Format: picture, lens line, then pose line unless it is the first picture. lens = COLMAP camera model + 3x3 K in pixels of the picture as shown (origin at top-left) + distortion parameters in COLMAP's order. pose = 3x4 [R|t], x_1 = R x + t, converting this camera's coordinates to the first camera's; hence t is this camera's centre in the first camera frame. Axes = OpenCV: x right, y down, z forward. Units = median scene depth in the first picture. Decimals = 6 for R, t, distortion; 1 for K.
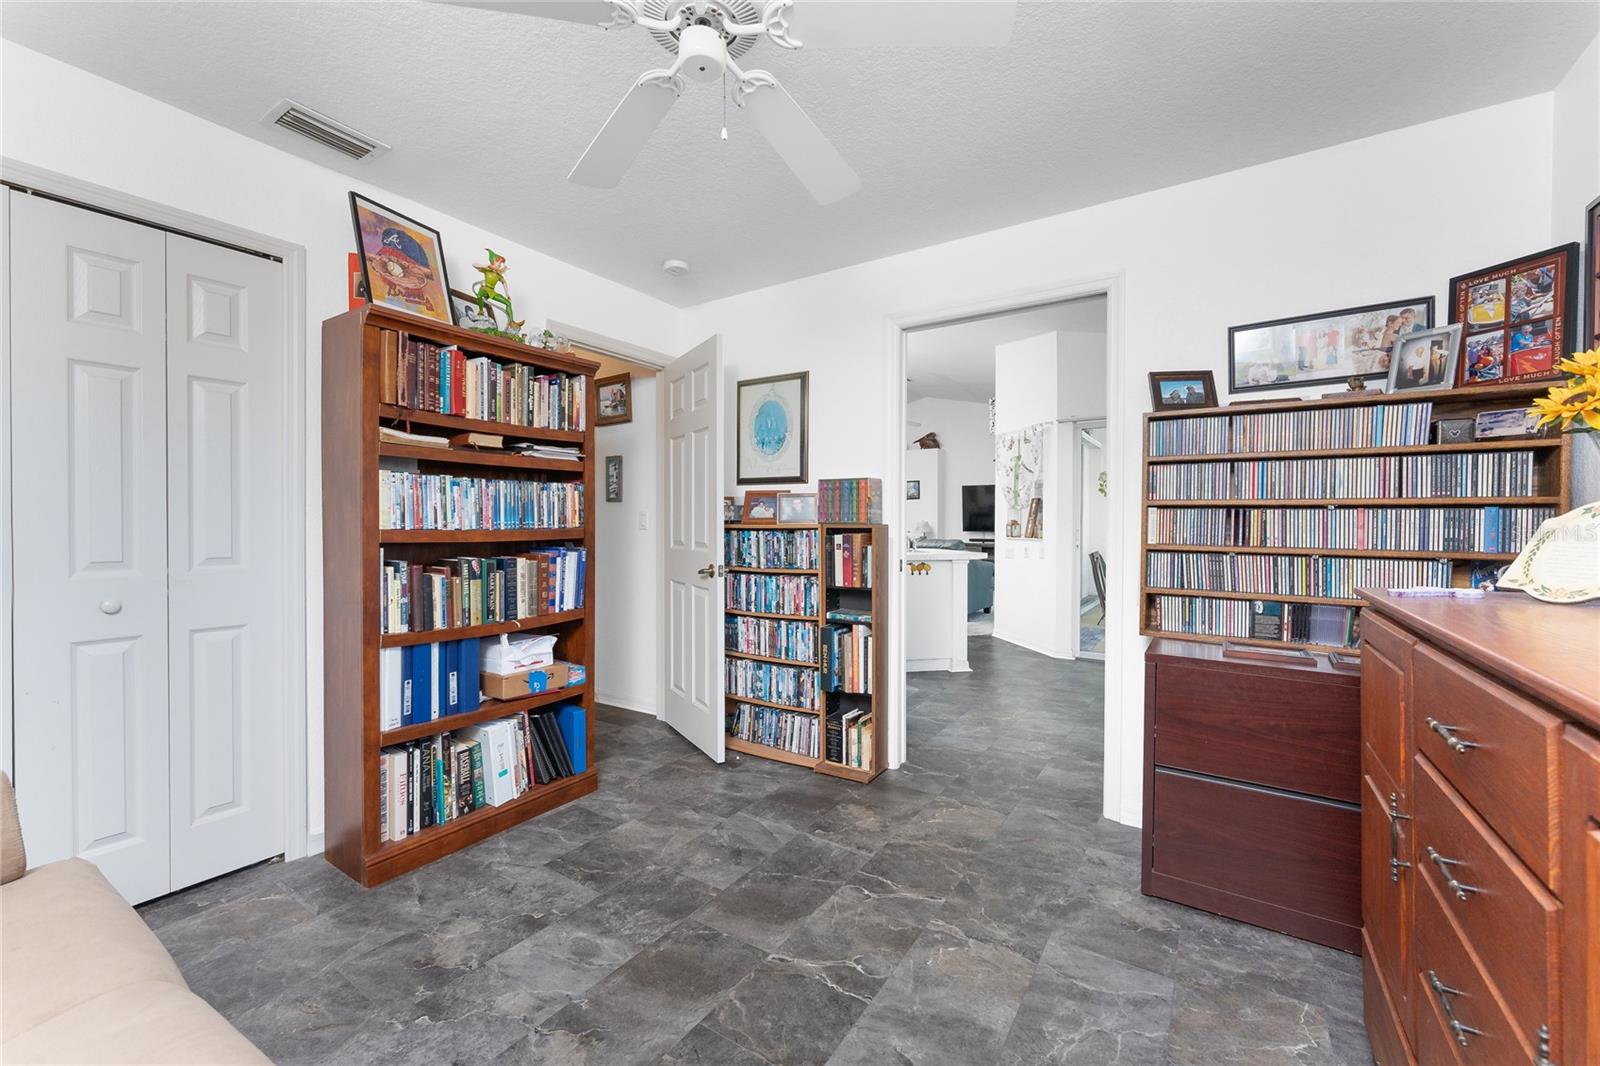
lens RADIAL K [[650.7, 0, 787.3], [0, 650.7, 529.8], [0, 0, 1]] dist [0.001004, -0.000135]
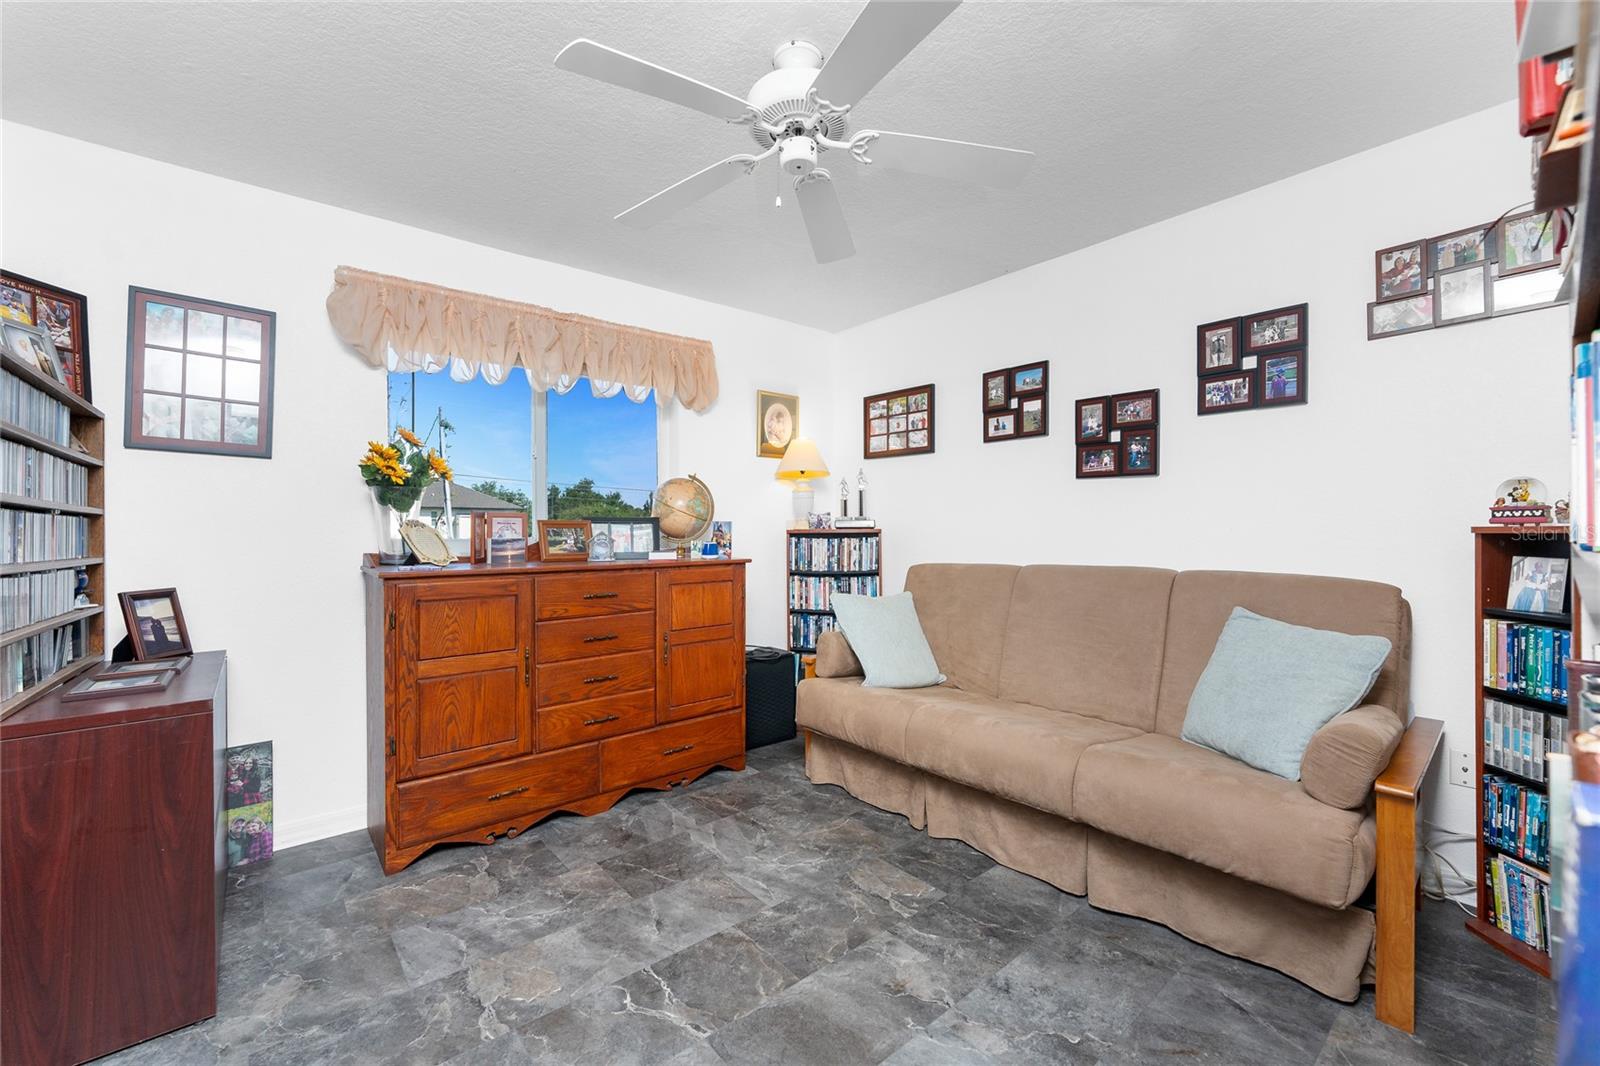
lens RADIAL K [[654.6, 0, 790.1], [0, 654.6, 527.6], [0, 0, 1]] dist [-0.001245, 0.000156]
pose [[-0.960266, 0.003793, 0.279060, -0.402117], [0.005658, 0.999967, 0.005878, -0.019942], [-0.279029, 0.007224, -0.960256, 1.924314]]
